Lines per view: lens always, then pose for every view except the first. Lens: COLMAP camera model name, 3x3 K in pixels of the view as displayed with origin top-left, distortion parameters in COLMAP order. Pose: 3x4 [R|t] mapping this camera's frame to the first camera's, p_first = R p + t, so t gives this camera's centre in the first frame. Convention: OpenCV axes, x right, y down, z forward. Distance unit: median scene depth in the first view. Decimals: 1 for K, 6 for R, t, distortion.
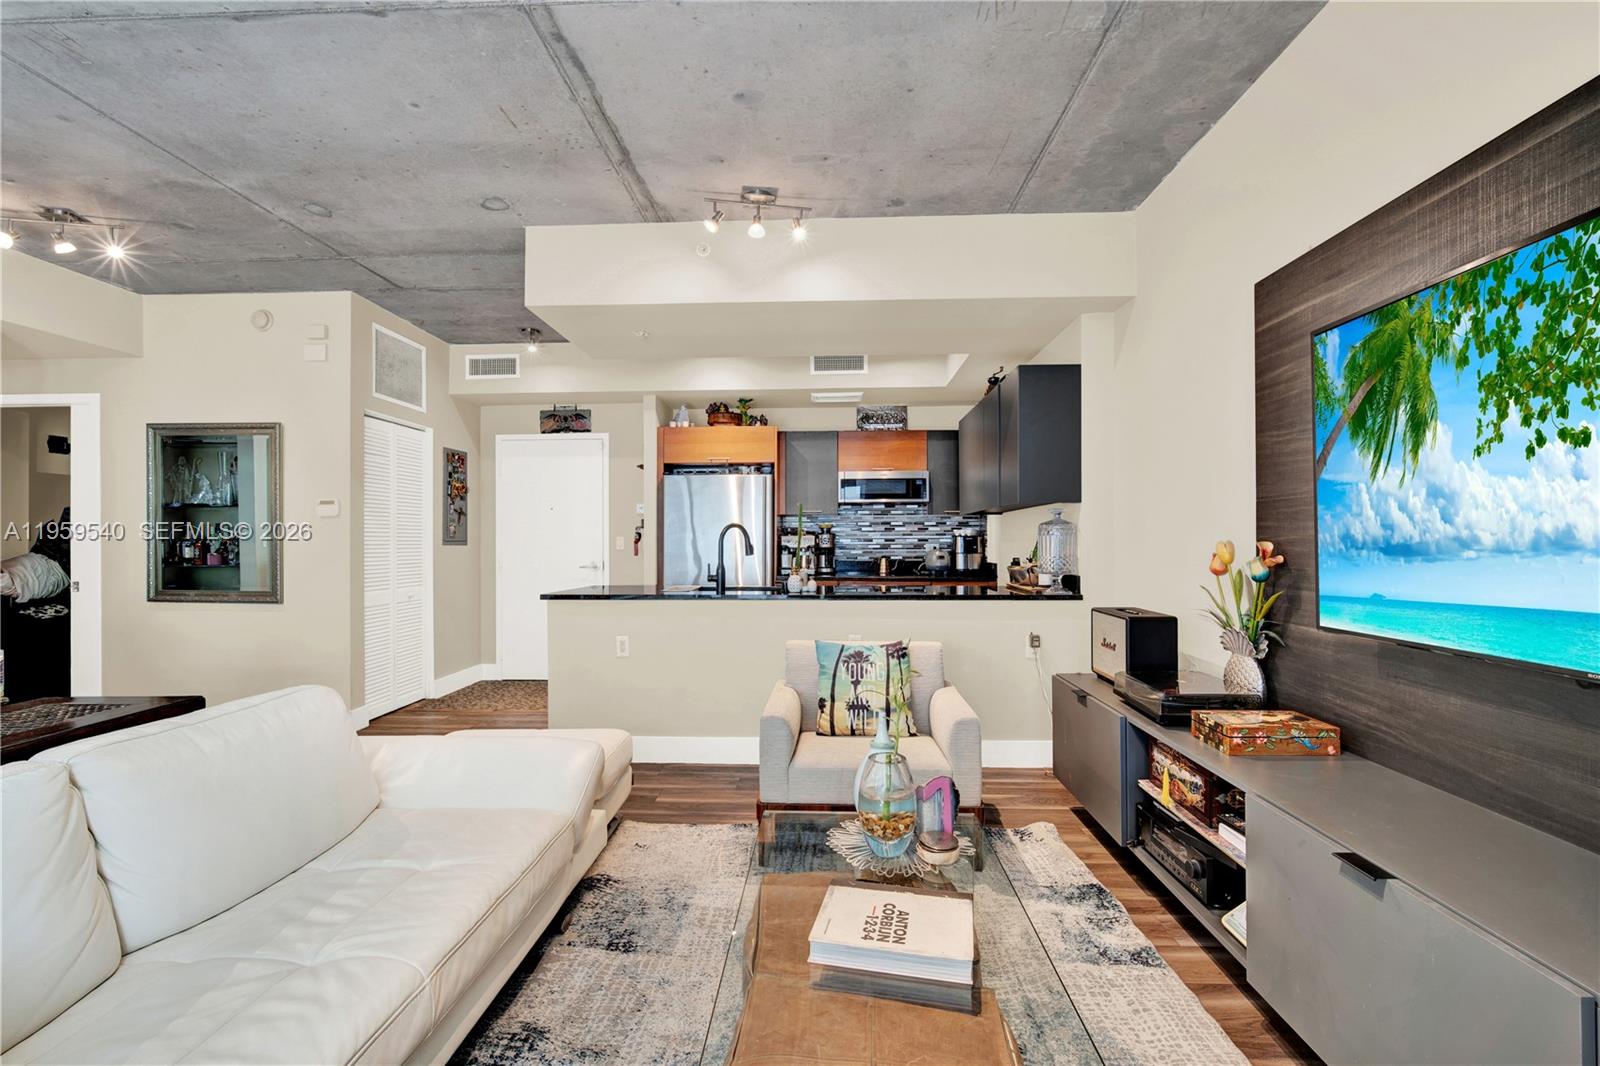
lens RADIAL K [[710.0, 0, 800.5], [0, 710.0, 537.4], [0, 0, 1]] dist [-0.016063, 0.003880]
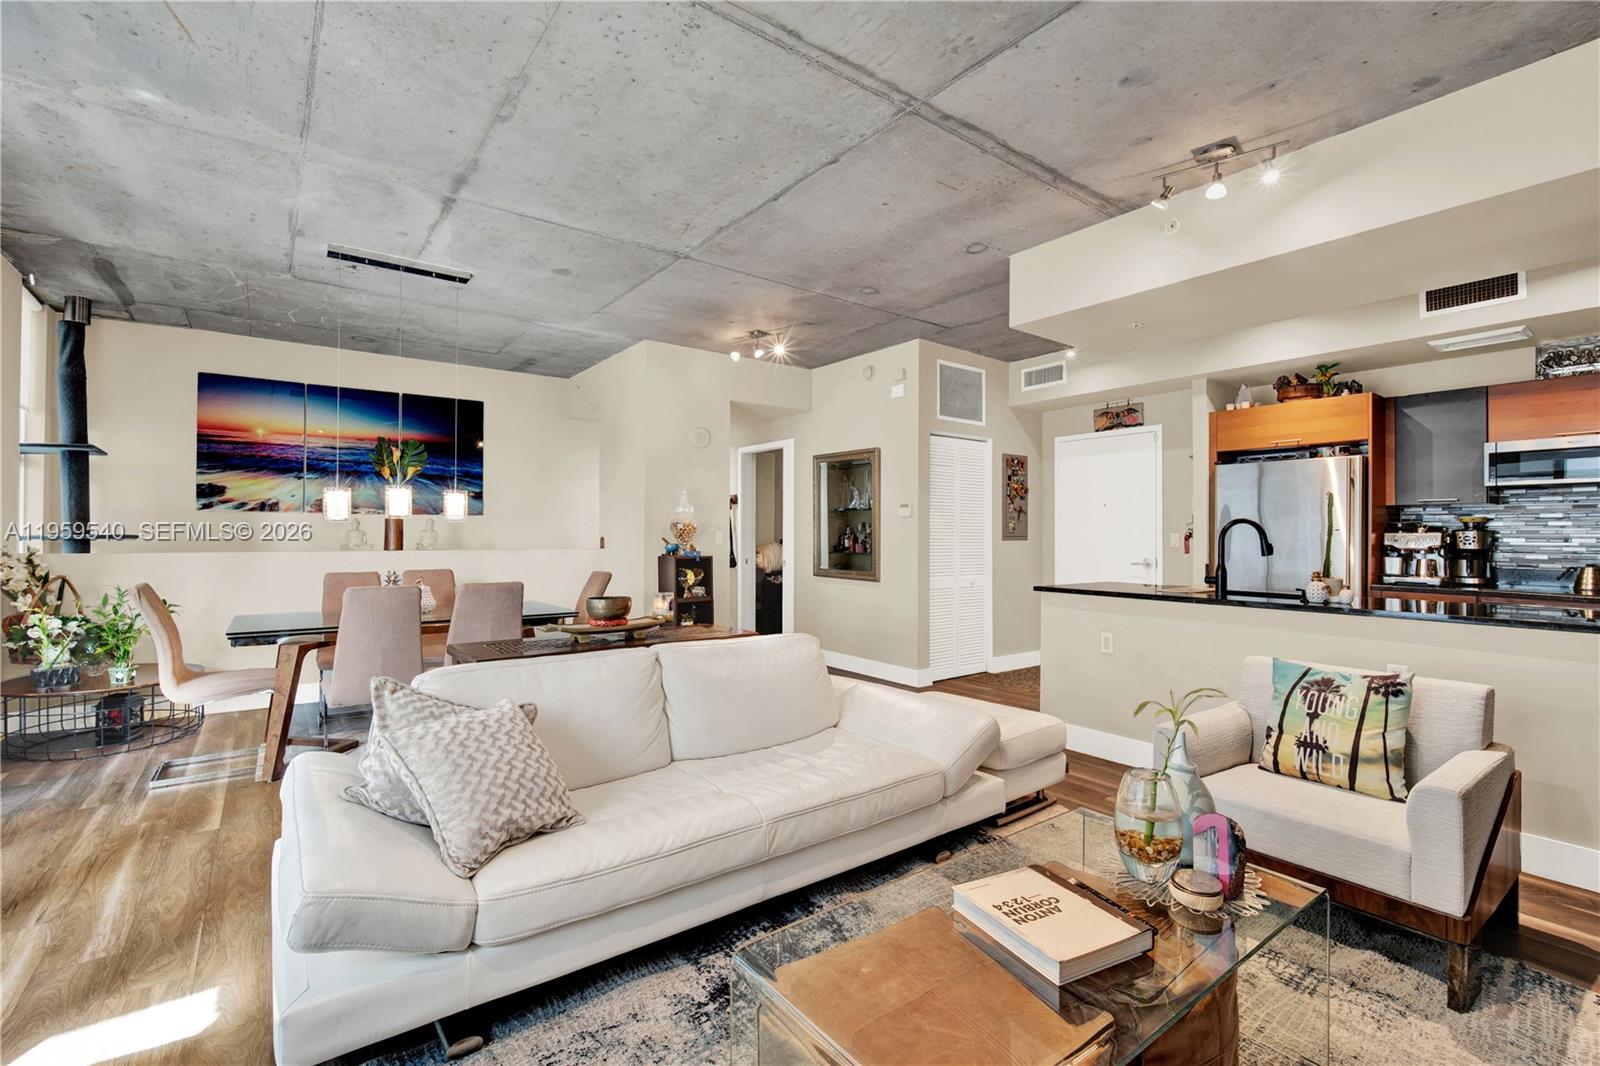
lens RADIAL K [[710.0, 0, 794.7], [0, 710.0, 529.3], [0, 0, 1]] dist [-0.016063, 0.003880]
pose [[0.631781, 0.000272, -0.775147, 0.265803], [-0.003938, 0.999988, -0.002858, -0.002353], [0.775137, 0.004858, 0.631774, 0.027505]]
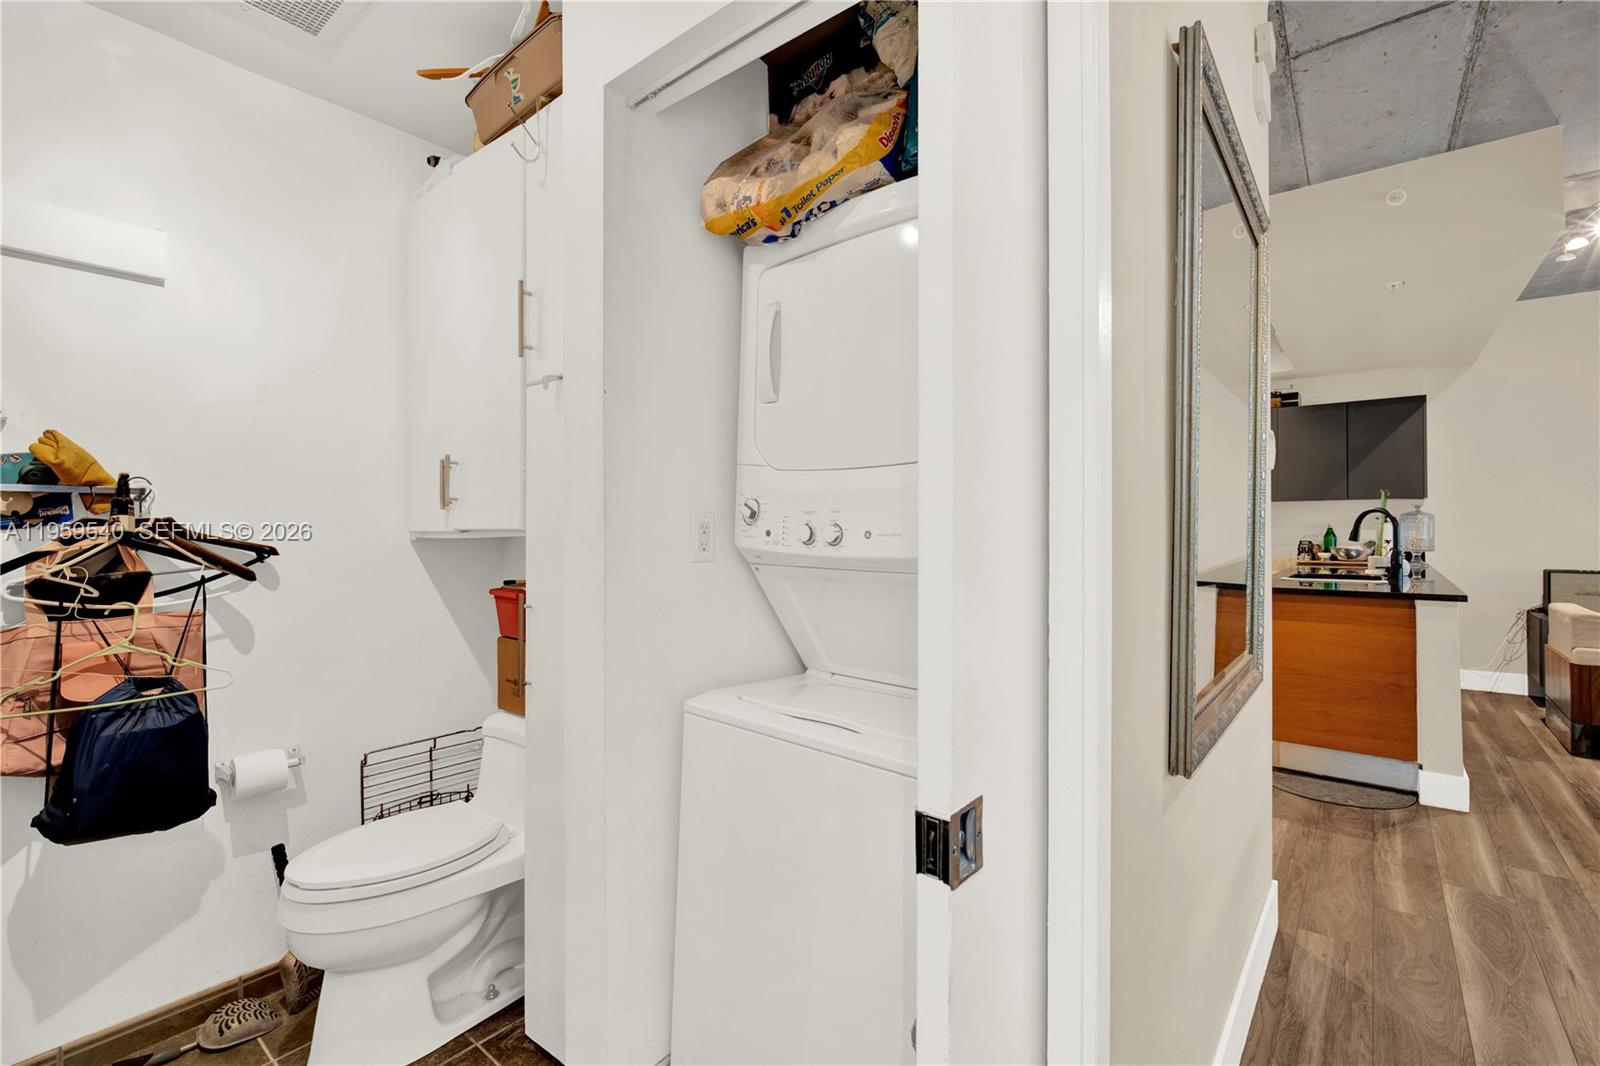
lens RADIAL K [[710.0, 0, 800.7], [0, 710.0, 524.4], [0, 0, 1]] dist [-0.016063, 0.003880]
pose [[0.584002, 0.010092, 0.811690, -1.509821], [-0.007352, 0.999947, -0.007143, 0.019304], [-0.811719, -0.001796, 0.584045, 1.237239]]
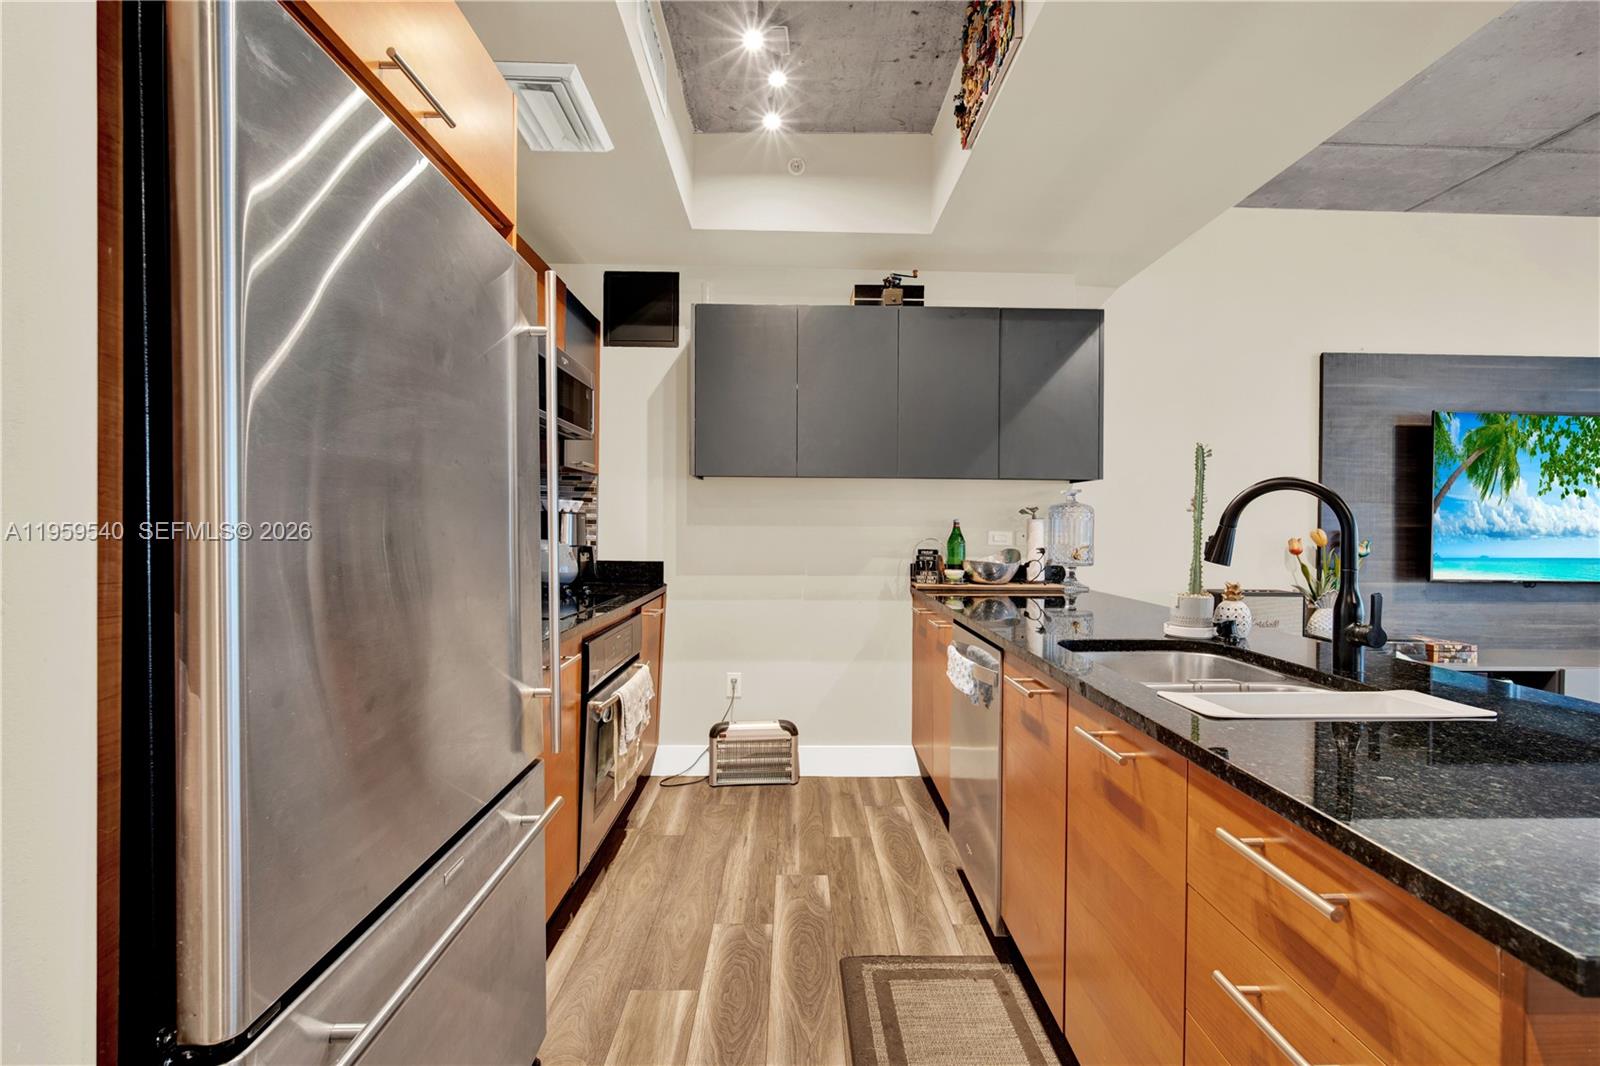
lens RADIAL K [[710.0, 0, 805.4], [0, 710.0, 530.3], [0, 0, 1]] dist [-0.016063, 0.003880]
pose [[-0.054158, -0.000093, 0.998532, -0.502758], [-0.013683, 0.999906, -0.000649, 0.015115], [-0.998439, -0.013698, -0.054155, 1.440261]]
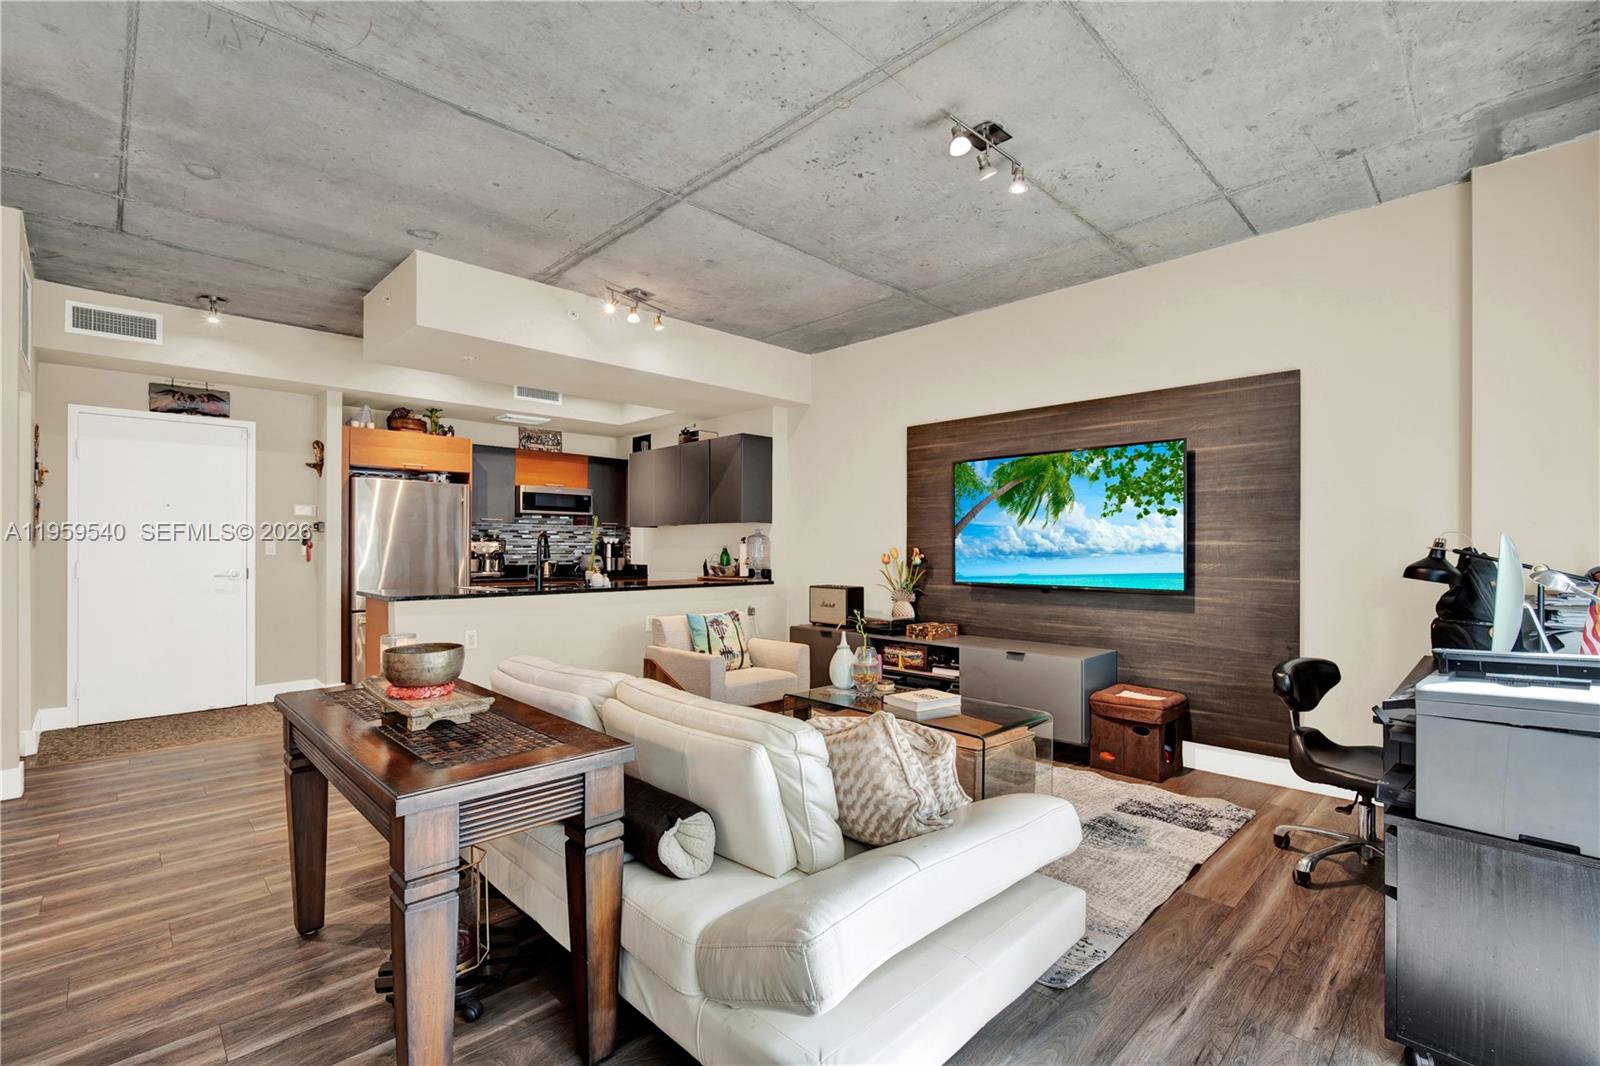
lens RADIAL K [[710.0, 0, 802.3], [0, 710.0, 544.5], [0, 0, 1]] dist [-0.016063, 0.003880]
pose [[0.679643, 0.008107, 0.733498, -0.770618], [-0.007585, 0.999963, -0.004024, 0.004312], [-0.733504, -0.002828, 0.679679, -0.152270]]
